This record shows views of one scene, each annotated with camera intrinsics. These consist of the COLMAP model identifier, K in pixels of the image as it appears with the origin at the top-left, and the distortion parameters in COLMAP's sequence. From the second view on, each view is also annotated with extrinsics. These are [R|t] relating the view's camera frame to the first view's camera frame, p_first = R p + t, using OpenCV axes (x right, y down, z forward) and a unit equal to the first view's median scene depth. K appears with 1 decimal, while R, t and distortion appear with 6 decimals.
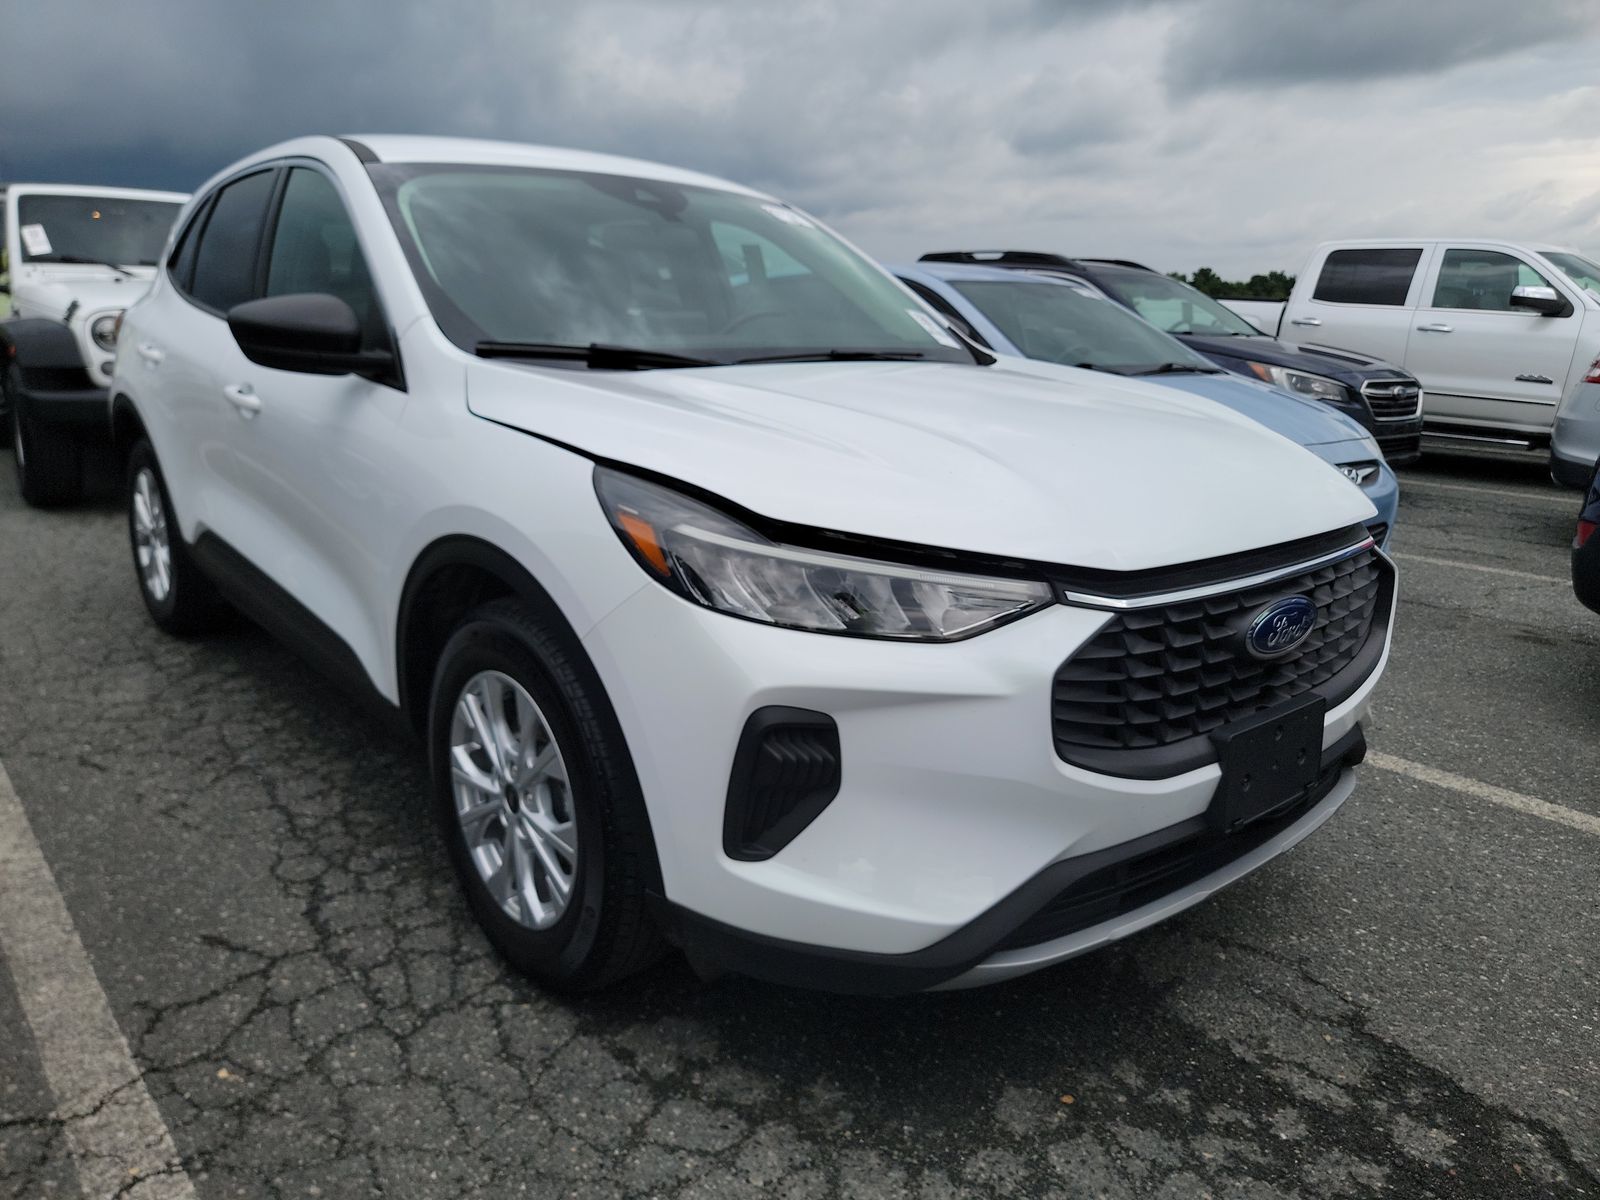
lens RADIAL K [[1147.2, 0, 796.7], [0, 1147.2, 550.4], [0, 0, 1]] dist [0.071939, -0.067444]
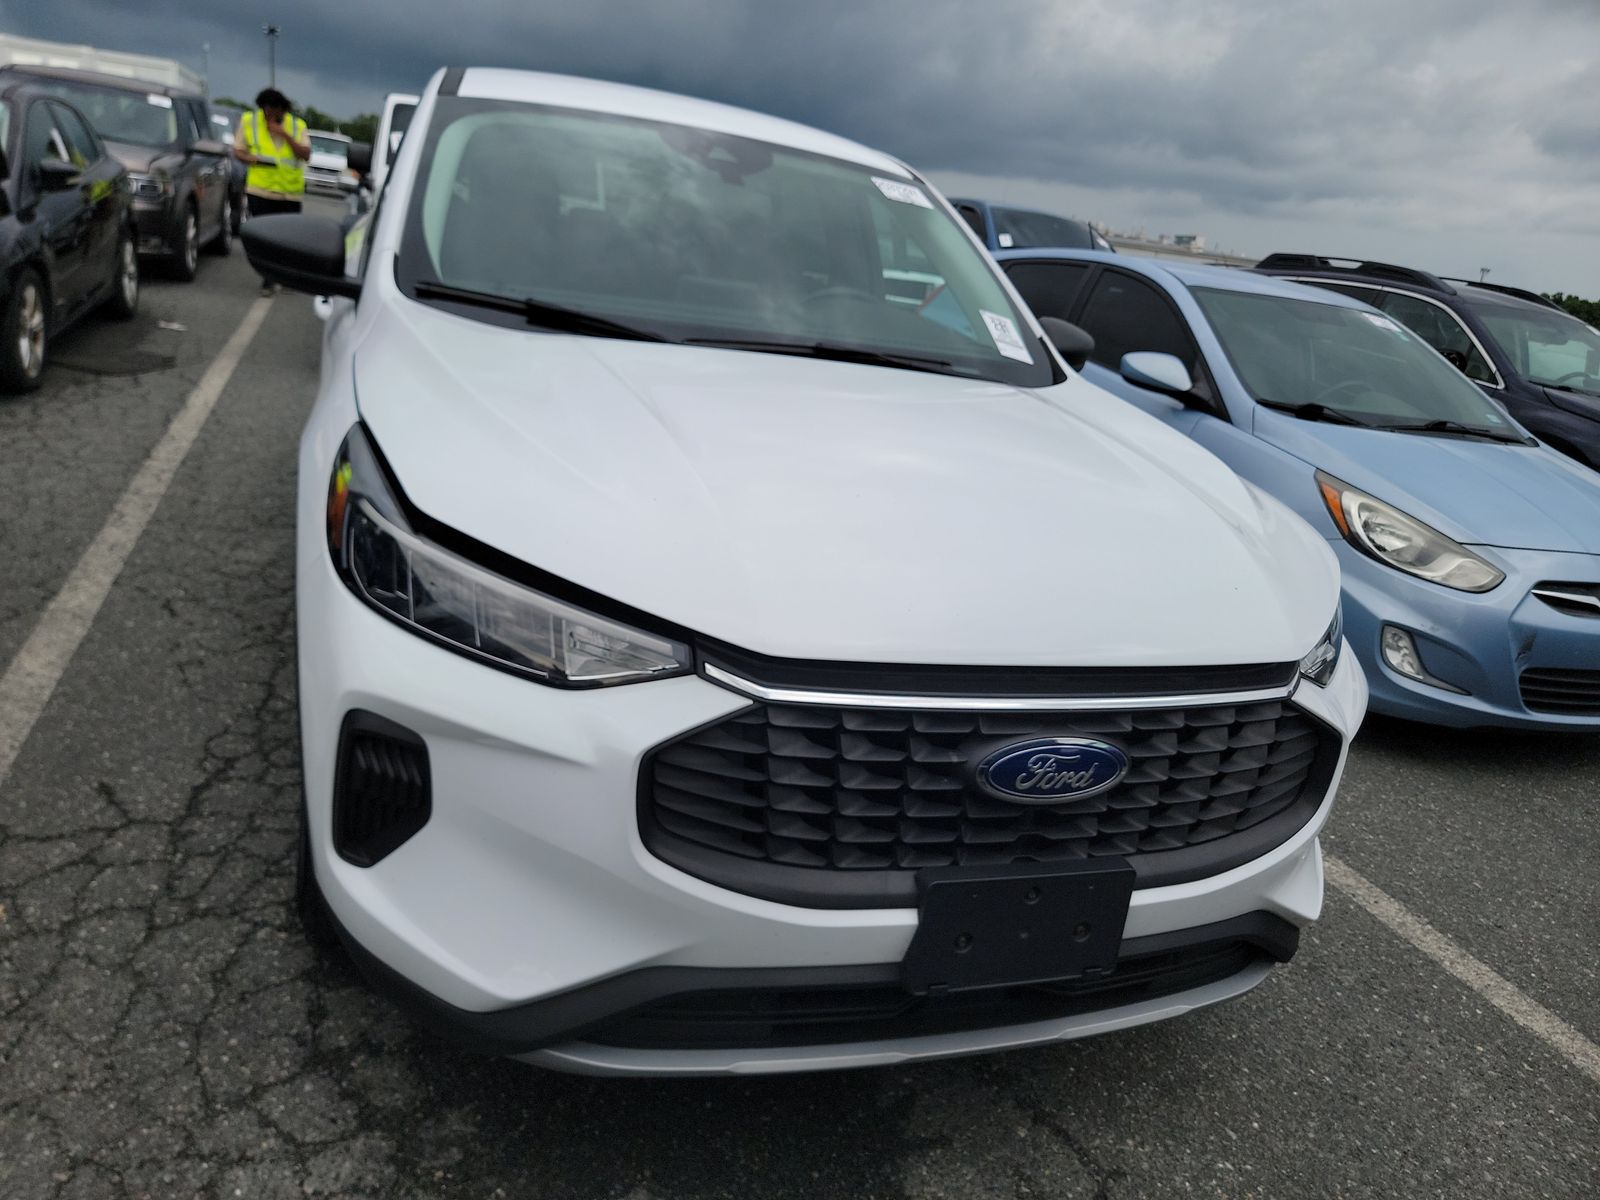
lens RADIAL K [[1147.2, 0, 796.7], [0, 1147.2, 550.4], [0, 0, 1]] dist [0.071939, -0.067444]
pose [[0.928331, 0.204597, -0.310390, 0.474223], [-0.194292, 0.978846, 0.064120, -0.098464], [0.316943, 0.000781, 0.948444, 0.193088]]
